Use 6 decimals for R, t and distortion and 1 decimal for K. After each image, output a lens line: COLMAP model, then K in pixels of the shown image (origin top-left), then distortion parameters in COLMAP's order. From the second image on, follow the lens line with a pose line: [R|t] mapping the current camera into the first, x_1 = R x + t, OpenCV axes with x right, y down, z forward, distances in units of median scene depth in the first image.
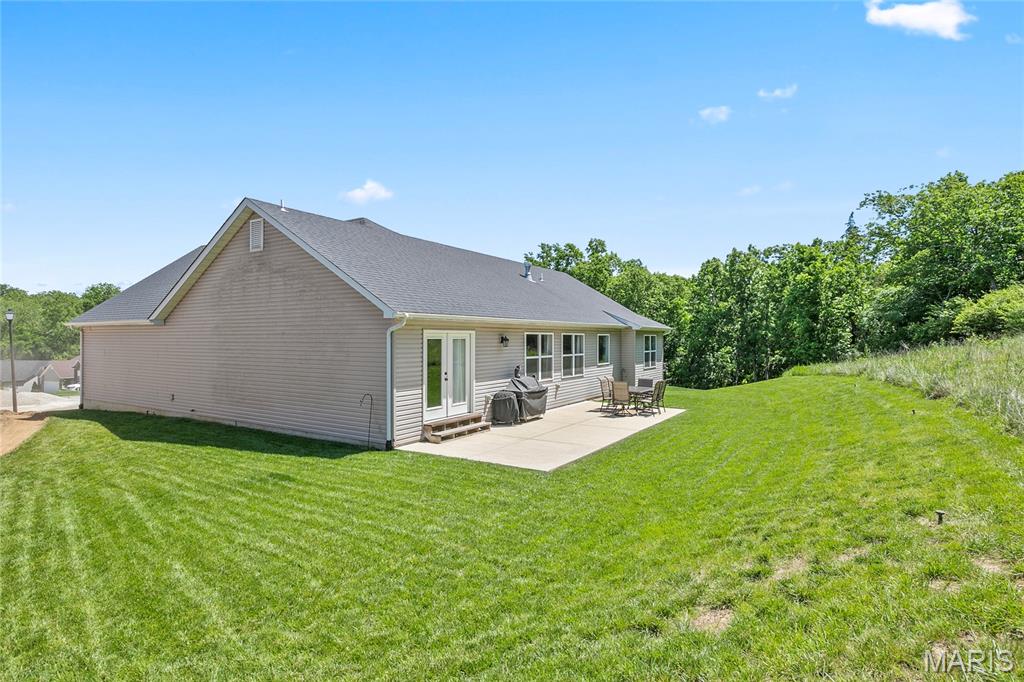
lens RADIAL K [[534.8, 0, 507.7], [0, 534.8, 337.6], [0, 0, 1]] dist [-0.001691, -0.000044]
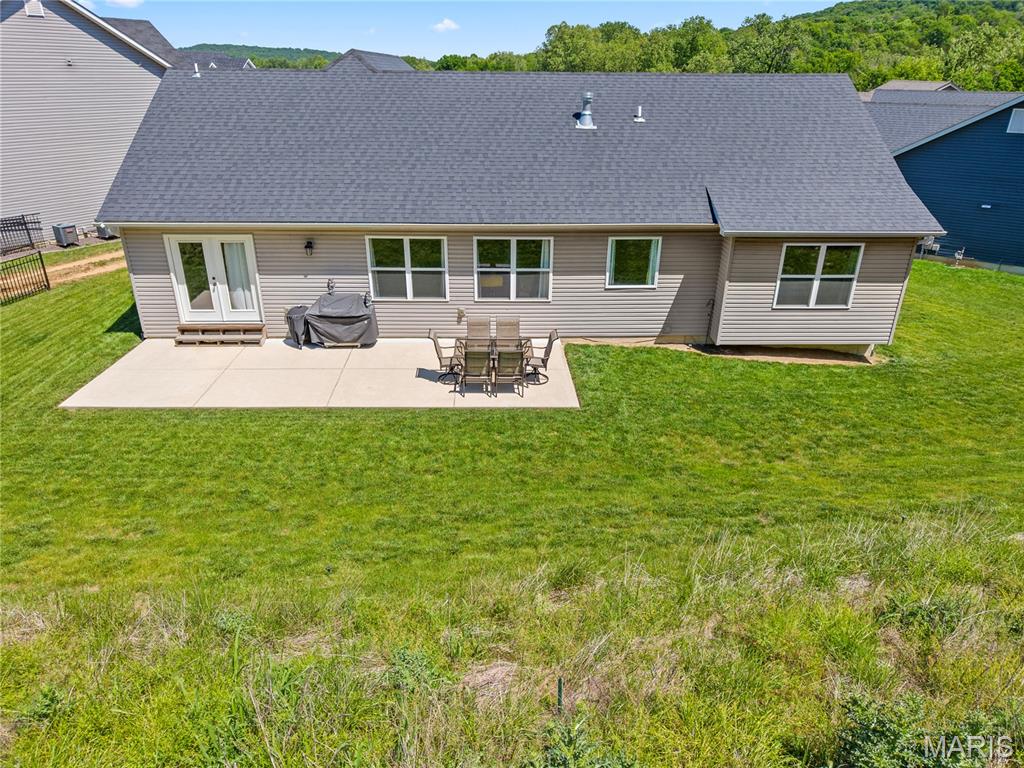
lens RADIAL K [[697.2, 0, 512.5], [0, 697.2, 386.8], [0, 0, 1]] dist [0.021651, -0.023187]
pose [[0.554353, 0.350722, -0.754776, 1.055714], [-0.008678, 0.909262, 0.416134, -0.249595], [0.832237, -0.224136, 0.507095, 0.664957]]
